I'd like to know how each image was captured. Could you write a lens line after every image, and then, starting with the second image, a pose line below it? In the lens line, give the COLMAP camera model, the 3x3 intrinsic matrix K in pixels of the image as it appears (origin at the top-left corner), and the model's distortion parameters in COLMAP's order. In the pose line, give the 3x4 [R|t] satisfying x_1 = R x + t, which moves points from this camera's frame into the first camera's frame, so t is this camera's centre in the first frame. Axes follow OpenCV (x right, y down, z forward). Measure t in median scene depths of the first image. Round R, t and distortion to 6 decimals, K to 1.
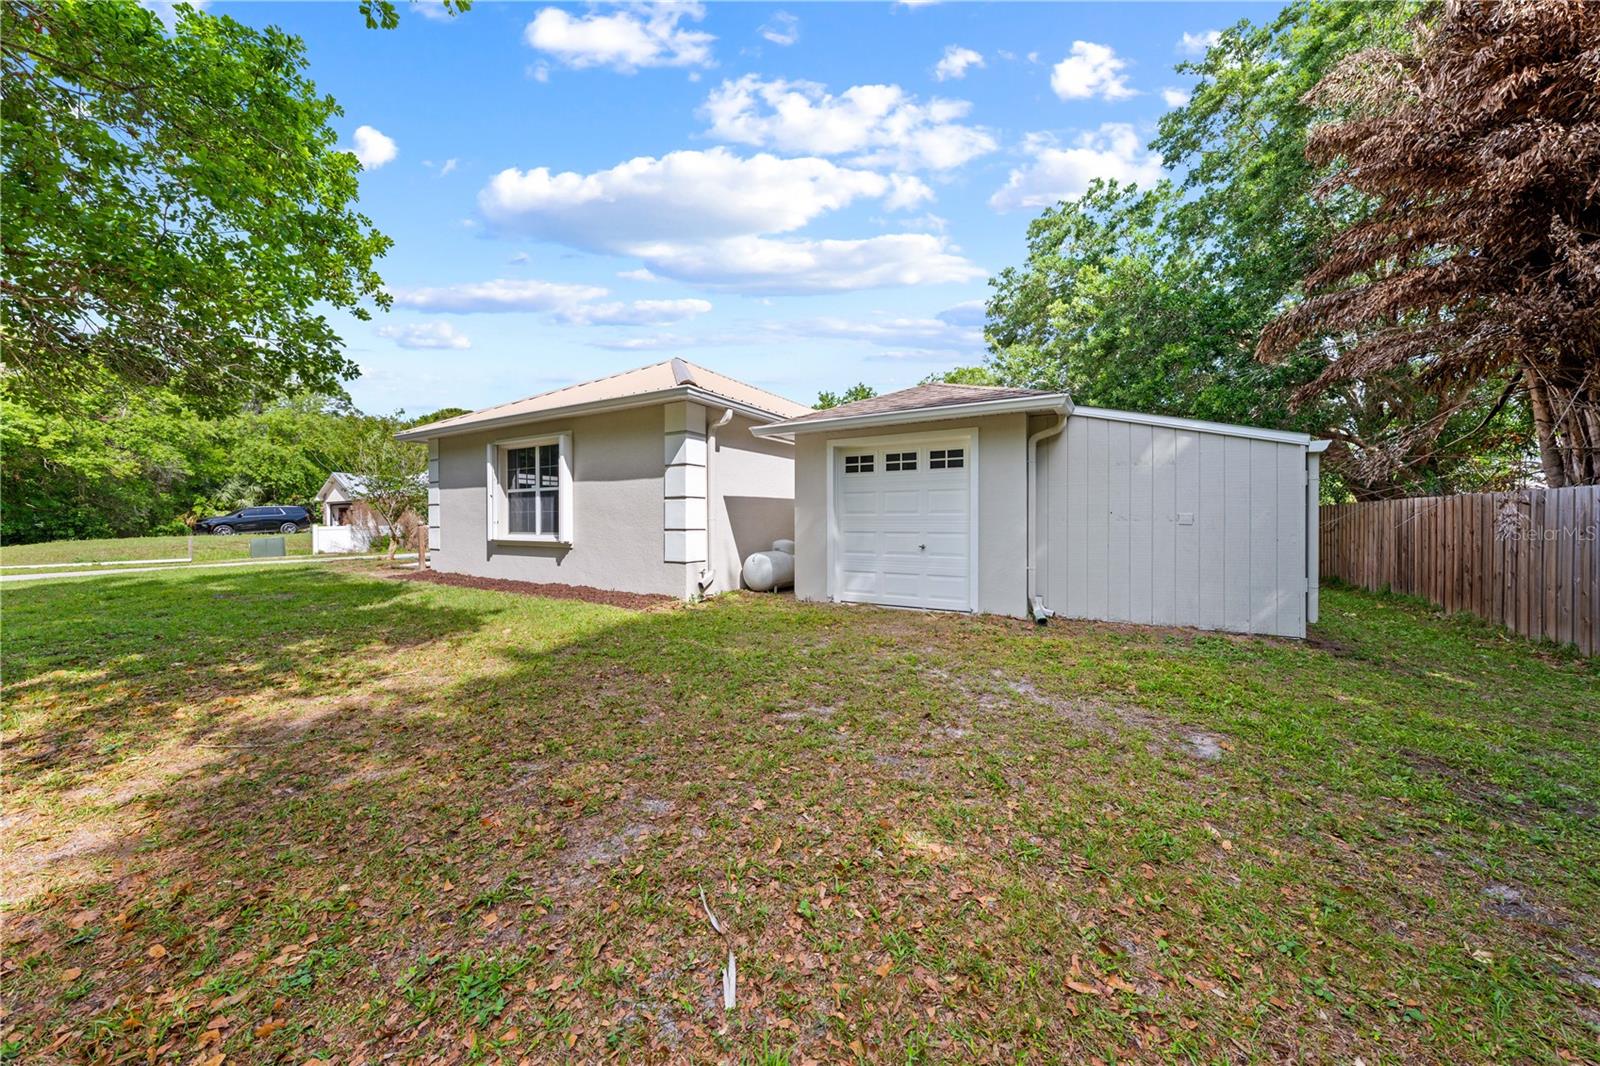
lens RADIAL K [[539.2, 0, 802.3], [0, 539.2, 527.7], [0, 0, 1]] dist [-0.001442, 0.000149]
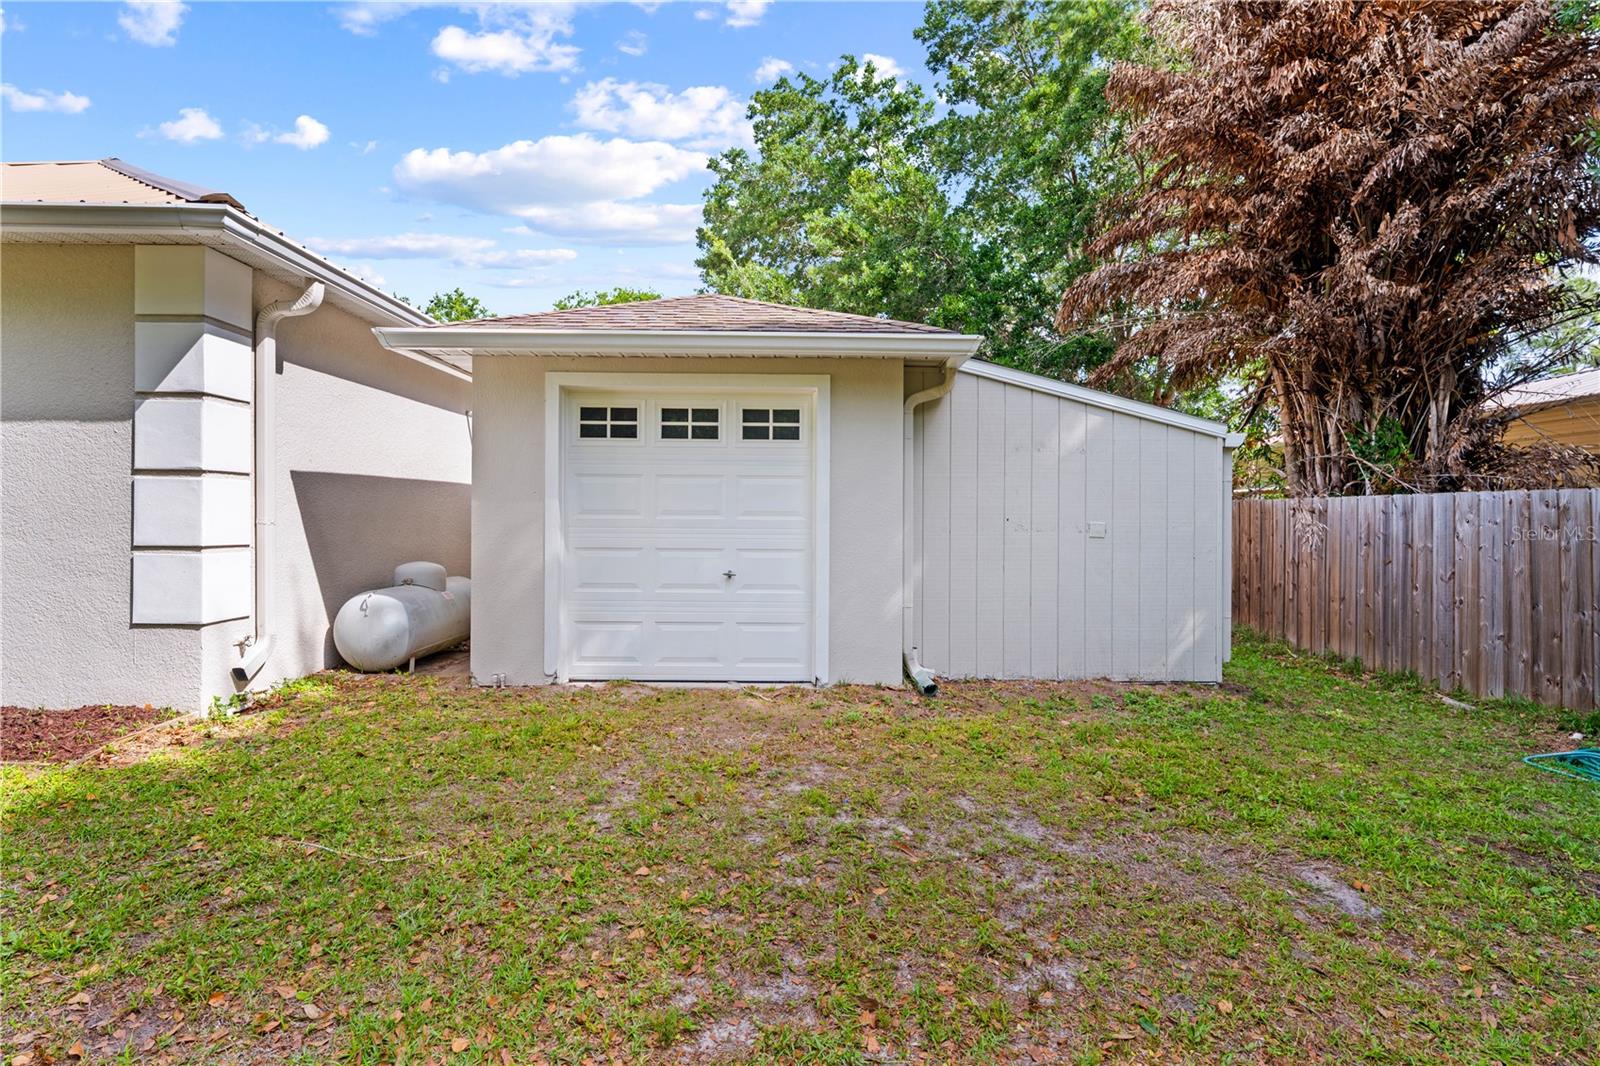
lens RADIAL K [[790.6, 0, 800.9], [0, 790.6, 523.4], [0, 0, 1]] dist [0.001709, 0.000621]
pose [[0.857017, 0.003726, 0.515275, -0.134805], [-0.003201, 0.999993, -0.001907, -0.016382], [-0.515279, -0.000015, 0.857023, 0.223642]]
